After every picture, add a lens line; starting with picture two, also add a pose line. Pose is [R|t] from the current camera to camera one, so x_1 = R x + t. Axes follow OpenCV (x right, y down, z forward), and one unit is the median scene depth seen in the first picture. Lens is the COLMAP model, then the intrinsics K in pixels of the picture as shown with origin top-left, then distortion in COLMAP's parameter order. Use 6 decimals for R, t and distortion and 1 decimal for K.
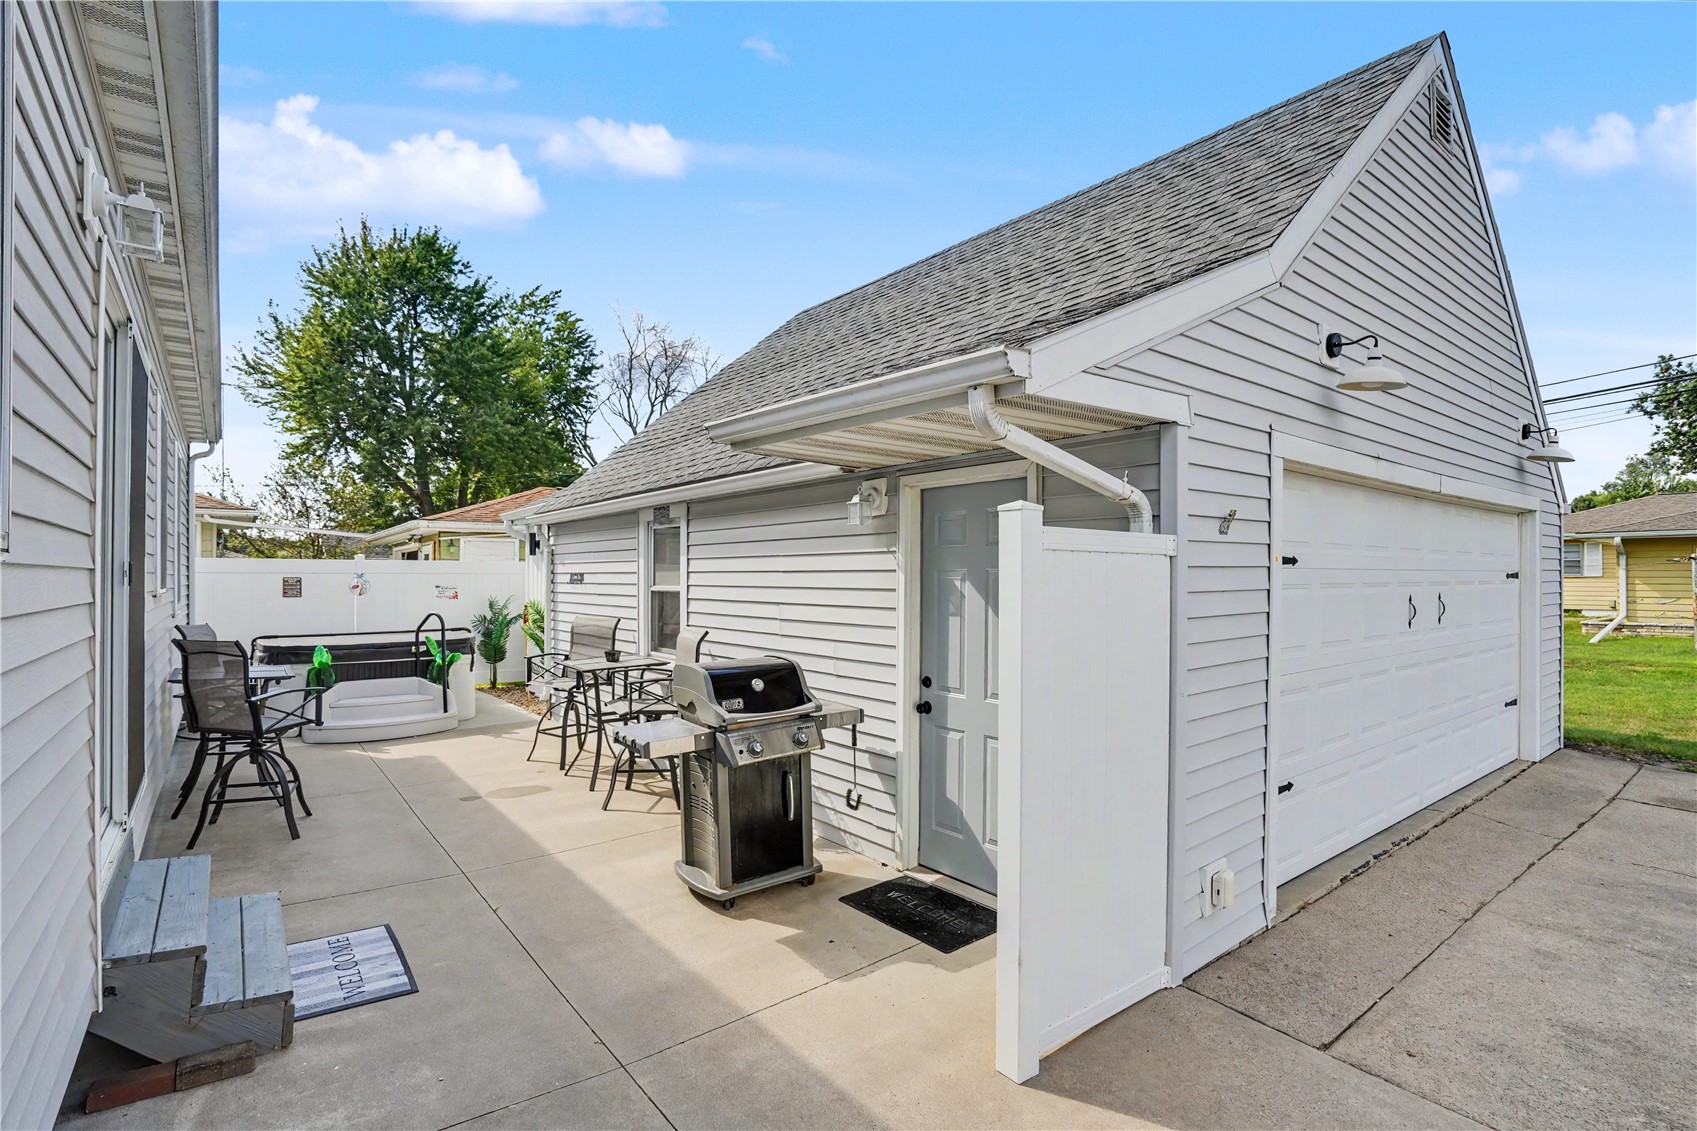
lens RADIAL K [[809.1, 0, 844.3], [0, 809.1, 573.0], [0, 0, 1]] dist [-0.049072, 0.027178]
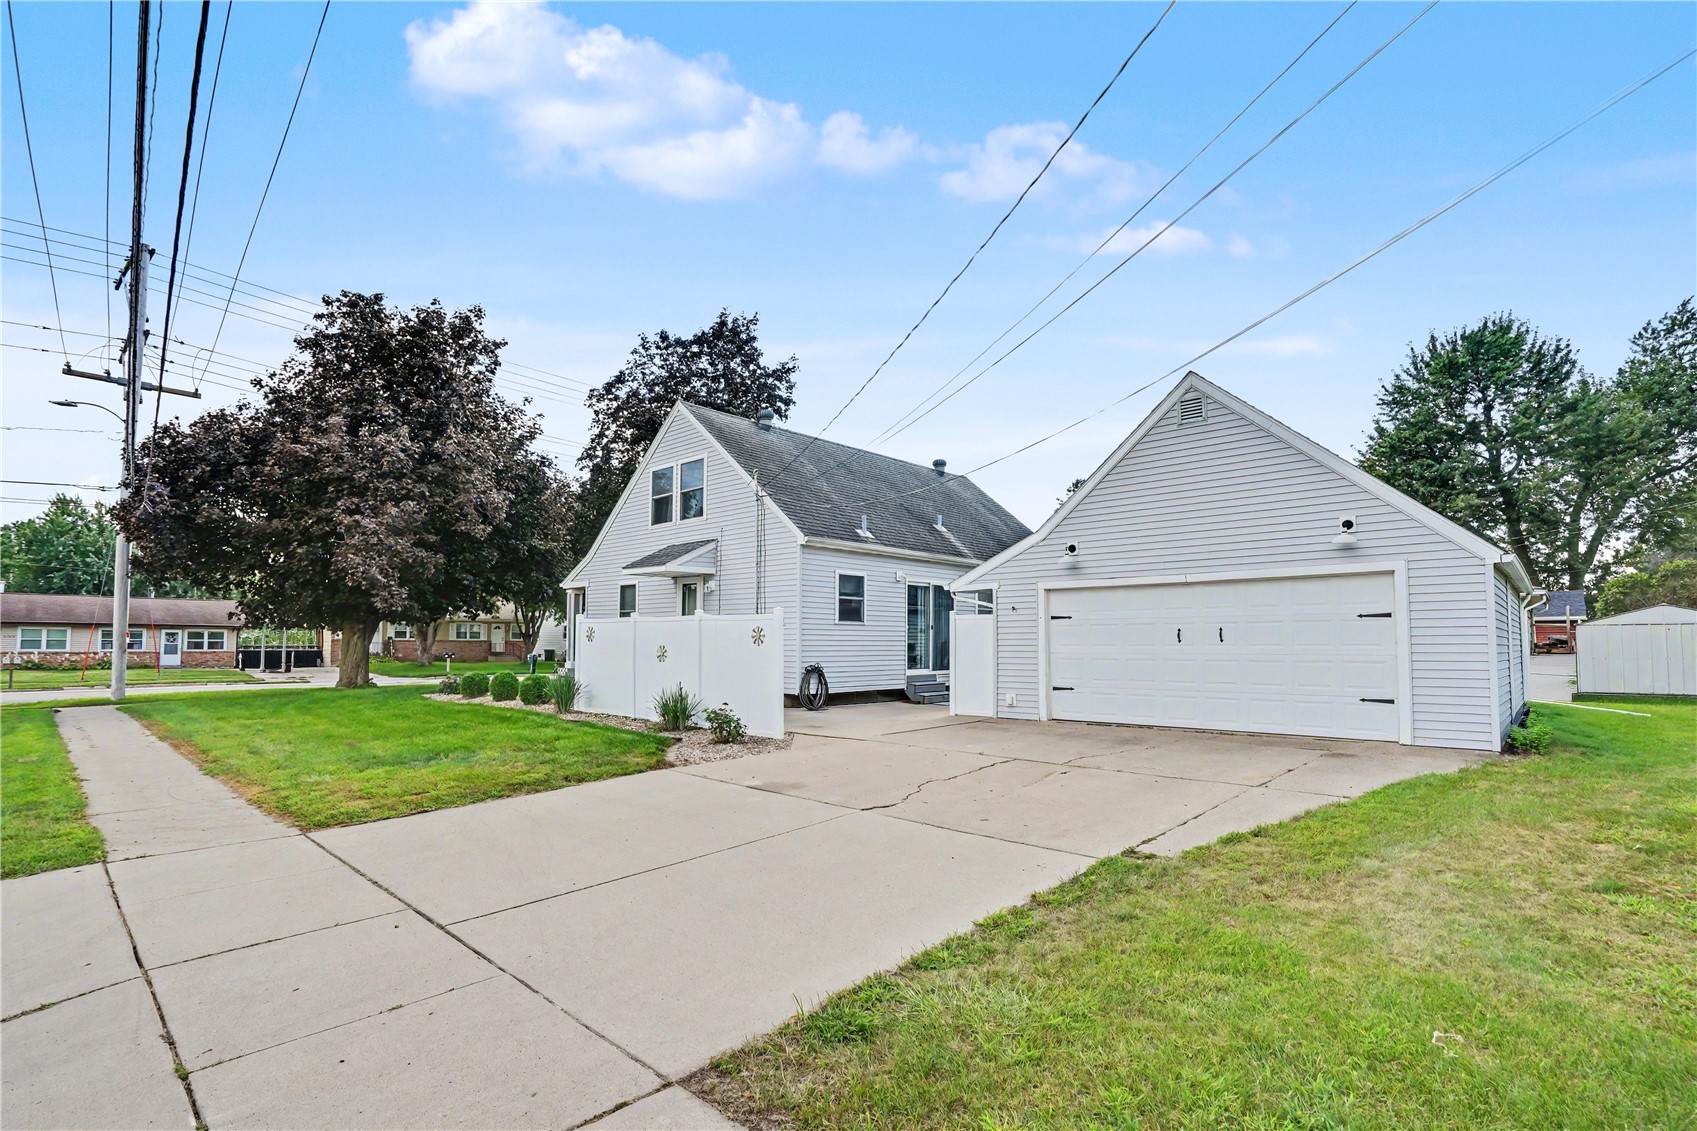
lens RADIAL K [[785.9, 0, 841.5], [0, 785.9, 575.1], [0, 0, 1]] dist [-0.059399, 0.023350]
pose [[0.152762, -0.080634, -0.984968, 1.786485], [0.000538, 0.996672, -0.081509, 0.033403], [0.988263, 0.011922, 0.152297, -0.187624]]
